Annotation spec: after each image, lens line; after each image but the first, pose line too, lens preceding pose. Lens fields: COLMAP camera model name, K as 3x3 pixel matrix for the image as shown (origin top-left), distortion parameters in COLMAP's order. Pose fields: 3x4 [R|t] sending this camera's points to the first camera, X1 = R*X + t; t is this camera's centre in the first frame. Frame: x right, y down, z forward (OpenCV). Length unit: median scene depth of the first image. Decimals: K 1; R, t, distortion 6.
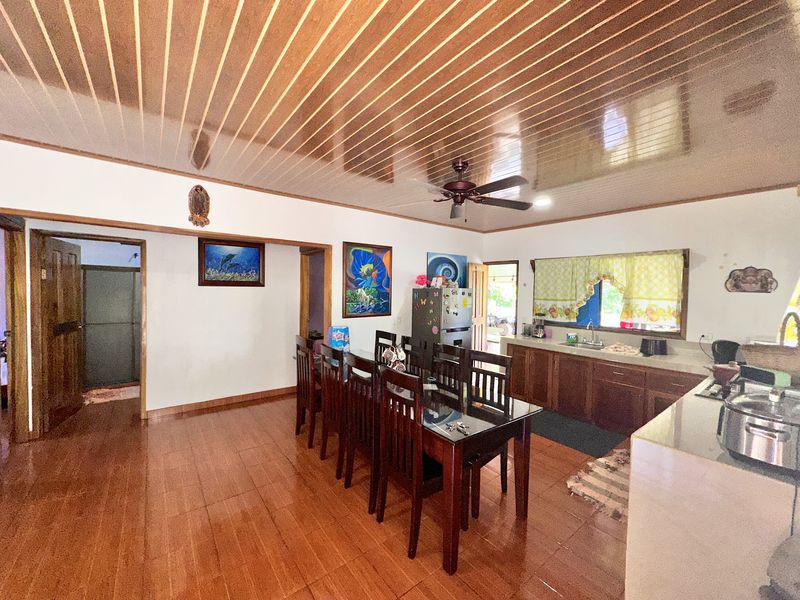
lens RADIAL K [[319.6, 0, 399.5], [0, 319.6, 299.8], [0, 0, 1]] dist [-0.000319, 0.000047]
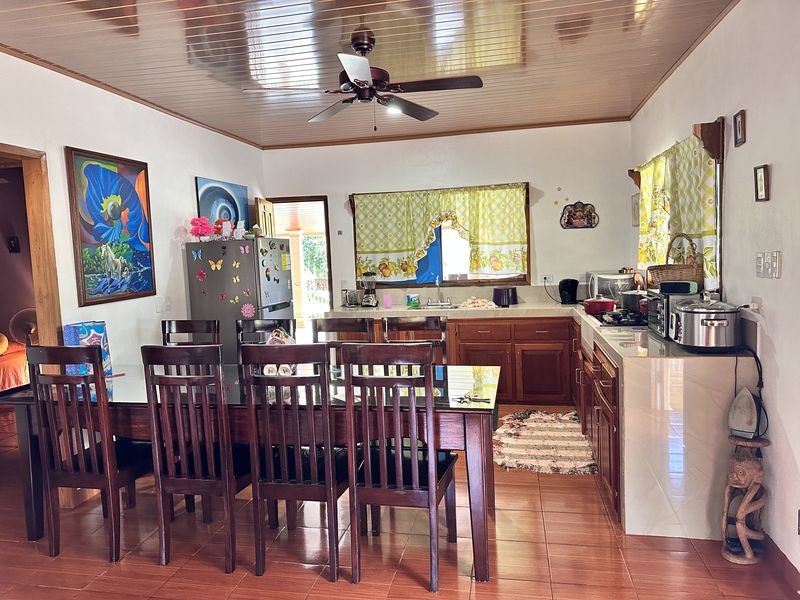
lens RADIAL K [[561.0, 0, 397.0], [0, 561.0, 300.1], [0, 0, 1]] dist [0.040401, -0.050379]
pose [[0.759711, -0.104314, 0.641839, -0.341372], [0.075114, 0.994520, 0.072724, 0.020350], [-0.645908, -0.007038, 0.763383, 0.030966]]
